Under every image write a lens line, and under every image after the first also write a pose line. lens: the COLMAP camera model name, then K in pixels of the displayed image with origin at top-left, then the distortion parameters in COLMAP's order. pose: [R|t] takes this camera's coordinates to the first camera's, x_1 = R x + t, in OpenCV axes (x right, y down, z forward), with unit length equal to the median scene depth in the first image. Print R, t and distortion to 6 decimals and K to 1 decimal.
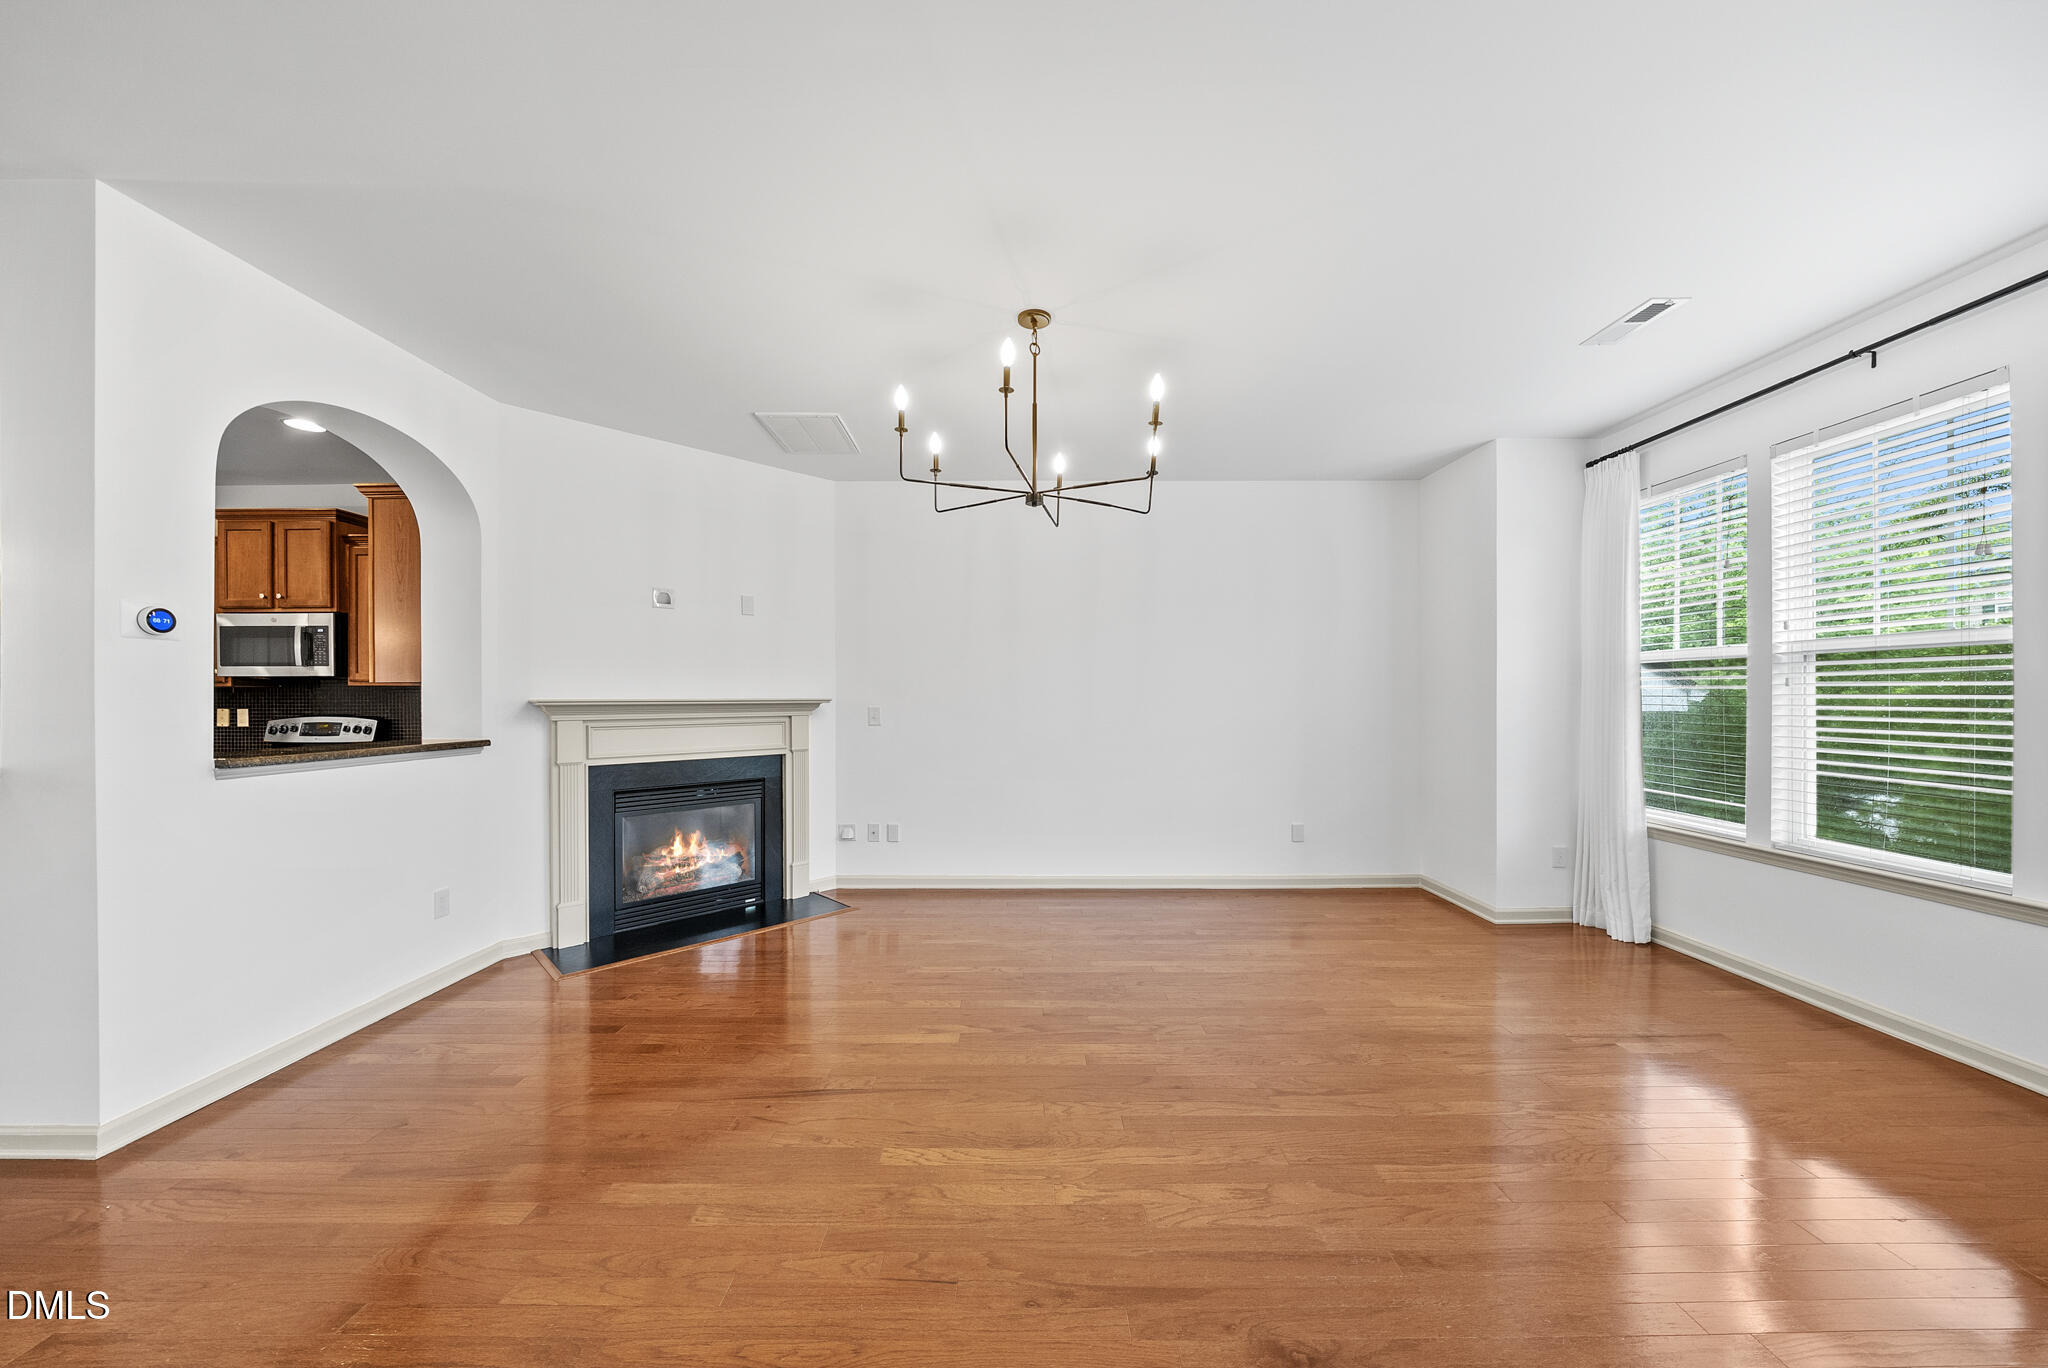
lens RADIAL K [[704.2, 0, 1037.8], [0, 704.2, 693.9], [0, 0, 1]] dist [-0.008408, 0.000094]
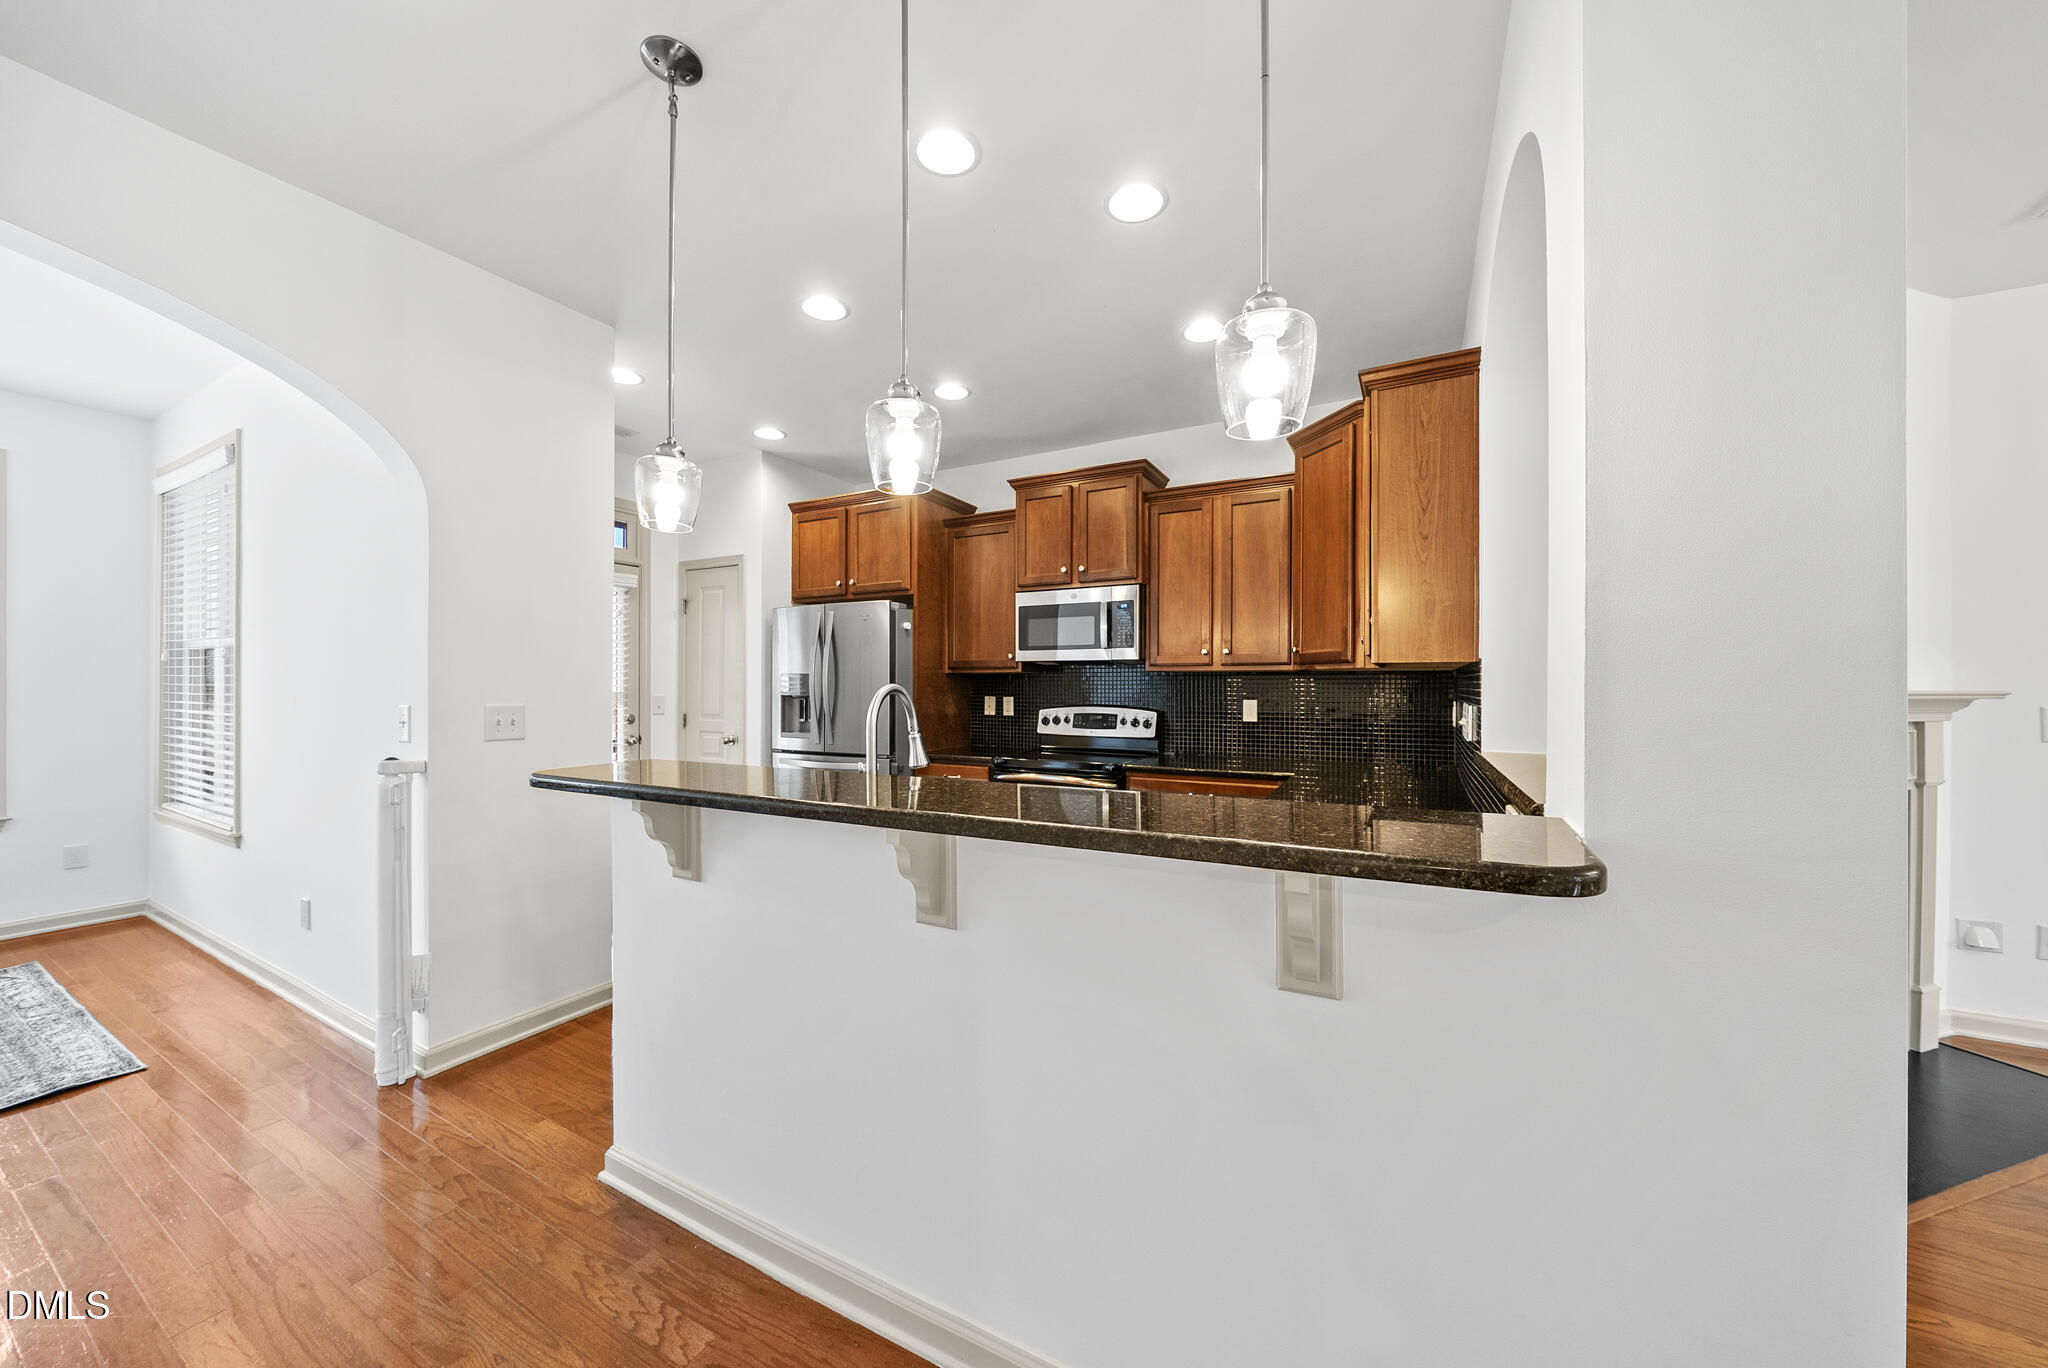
lens RADIAL K [[704.2, 0, 1015.0], [0, 704.2, 690.4], [0, 0, 1]] dist [-0.008408, 0.000094]
pose [[0.873928, 0.007783, -0.485993, -0.726272], [-0.001872, 0.999918, 0.012648, 0.001033], [0.486052, -0.010144, 0.873871, 0.185244]]
